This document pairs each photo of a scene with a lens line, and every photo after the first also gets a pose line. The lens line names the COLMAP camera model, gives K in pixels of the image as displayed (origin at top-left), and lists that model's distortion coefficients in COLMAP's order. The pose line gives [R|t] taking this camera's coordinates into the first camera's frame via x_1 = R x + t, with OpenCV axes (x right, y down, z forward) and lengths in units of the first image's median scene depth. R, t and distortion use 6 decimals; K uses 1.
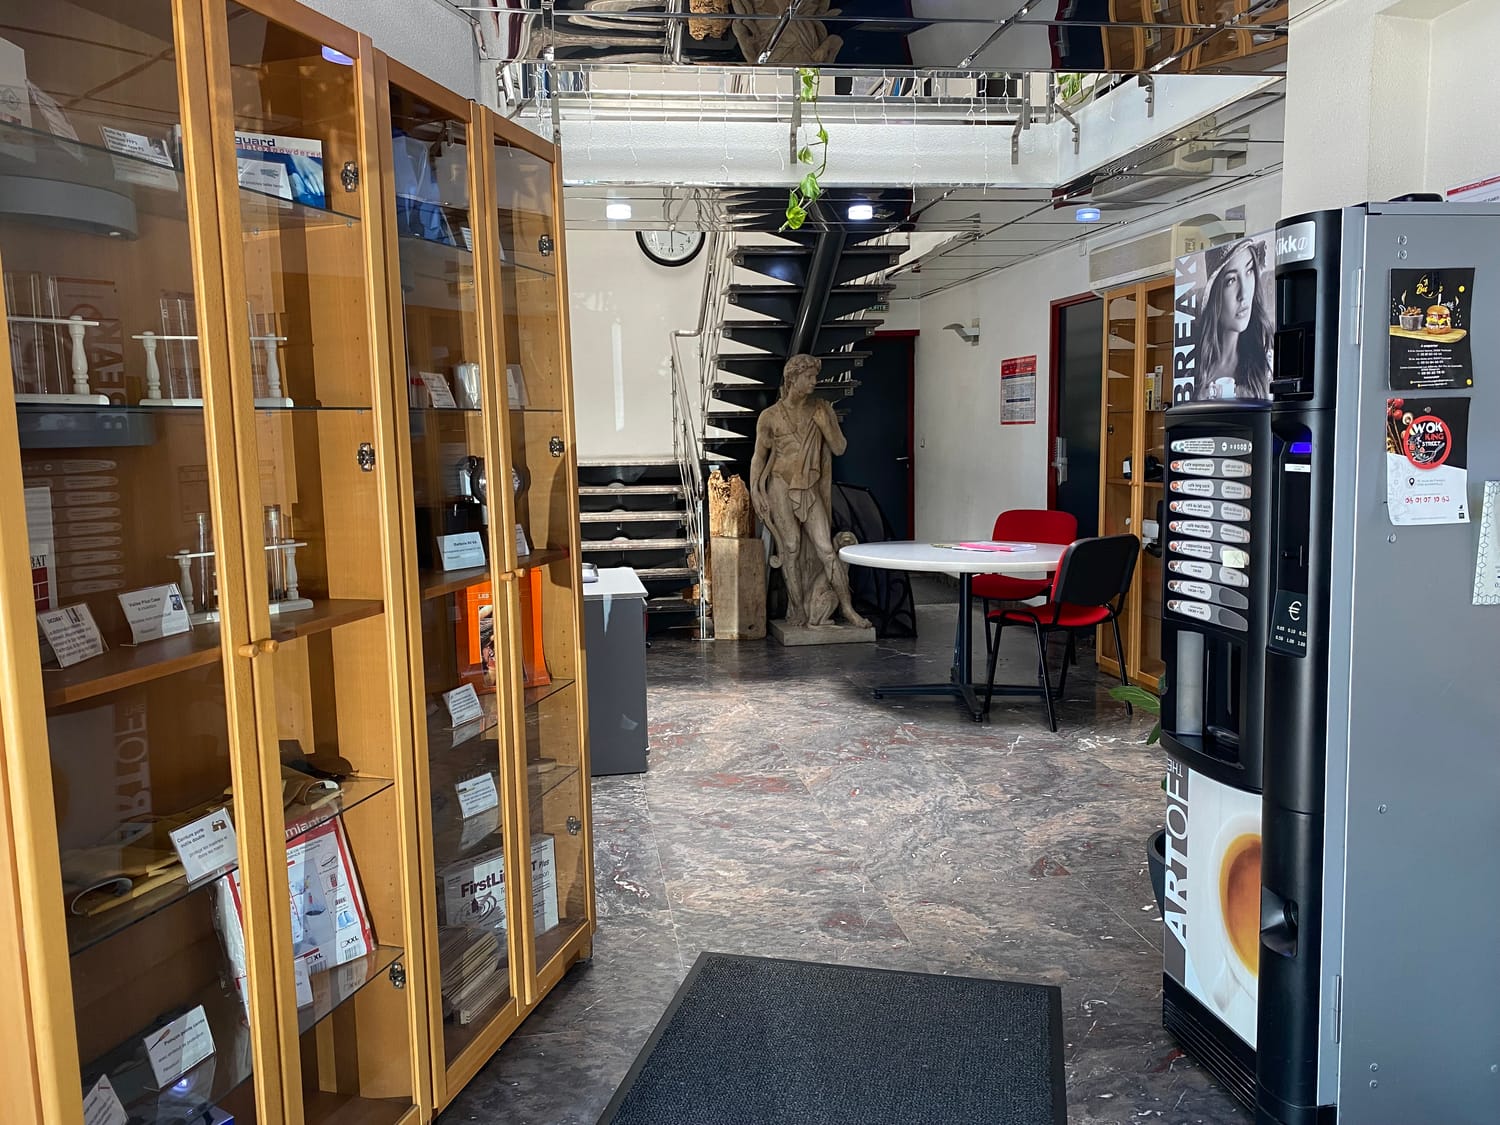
lens RADIAL K [[1148.0, 0, 748.5], [0, 1148.0, 561.6], [0, 0, 1]] dist [-0.000235, 0.000060]
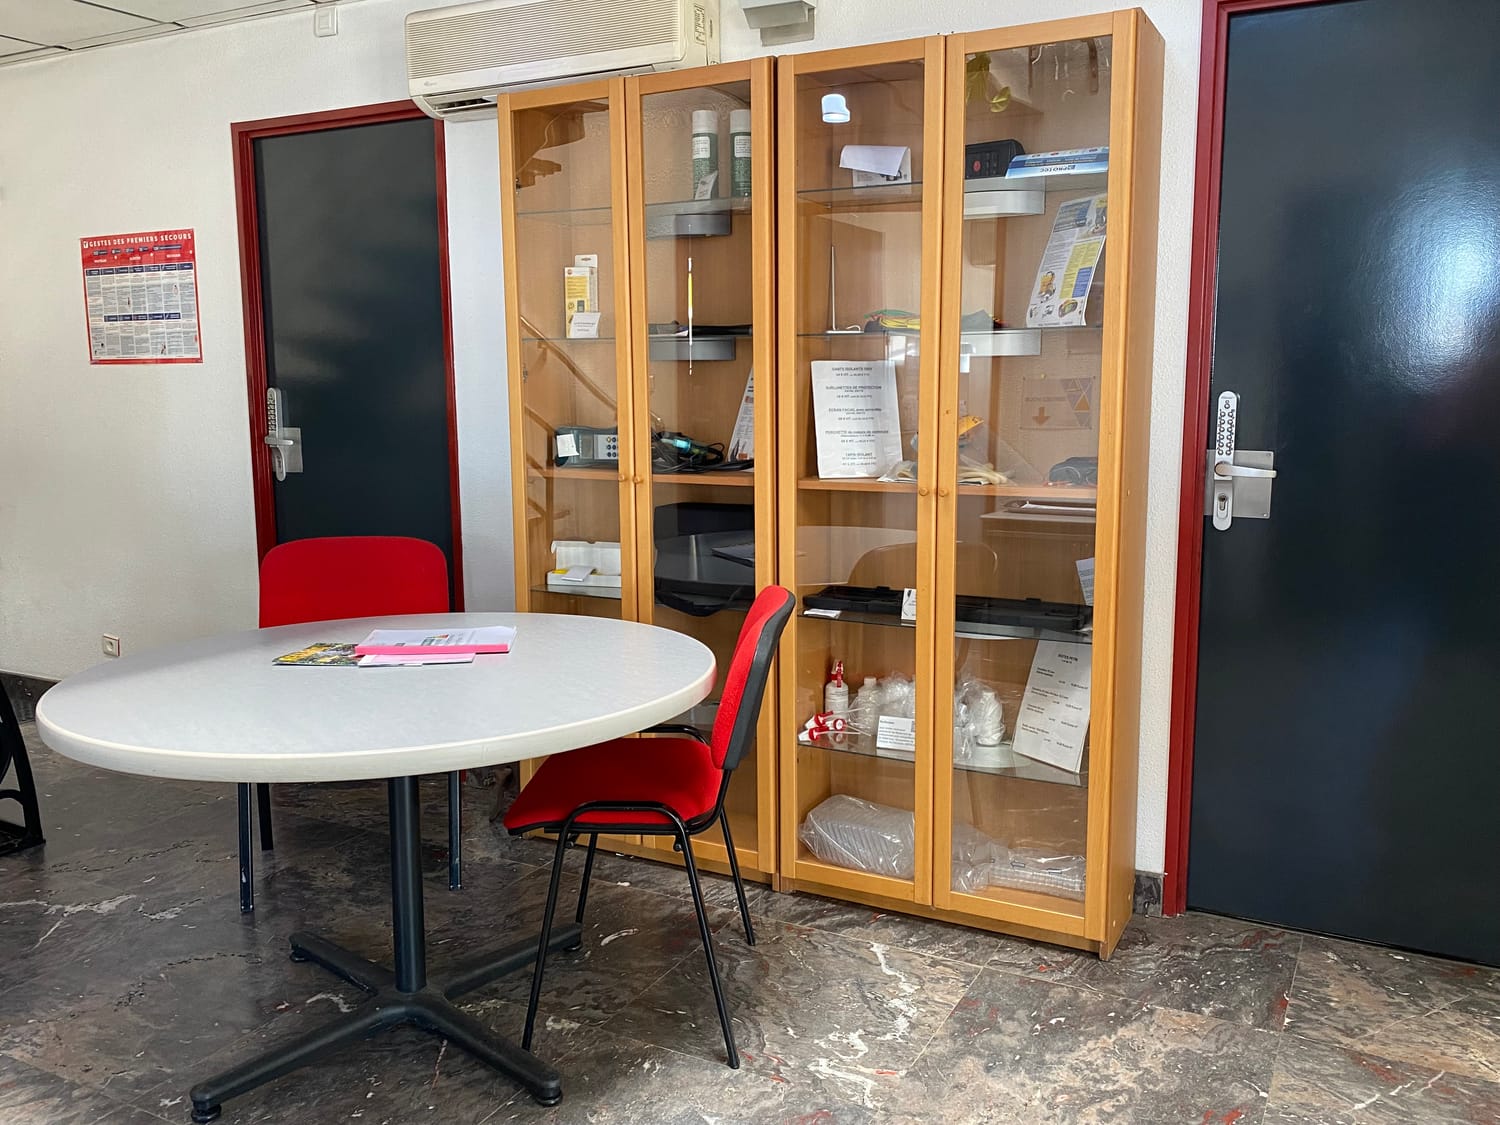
lens RADIAL K [[1249.8, 0, 751.3], [0, 1249.8, 556.6], [0, 0, 1]] dist [-0.009653, -0.002013]
pose [[0.606071, -0.113402, 0.787285, -0.056855], [0.090107, 0.993202, 0.073696, -0.053886], [-0.790290, 0.026274, 0.612169, 0.476129]]
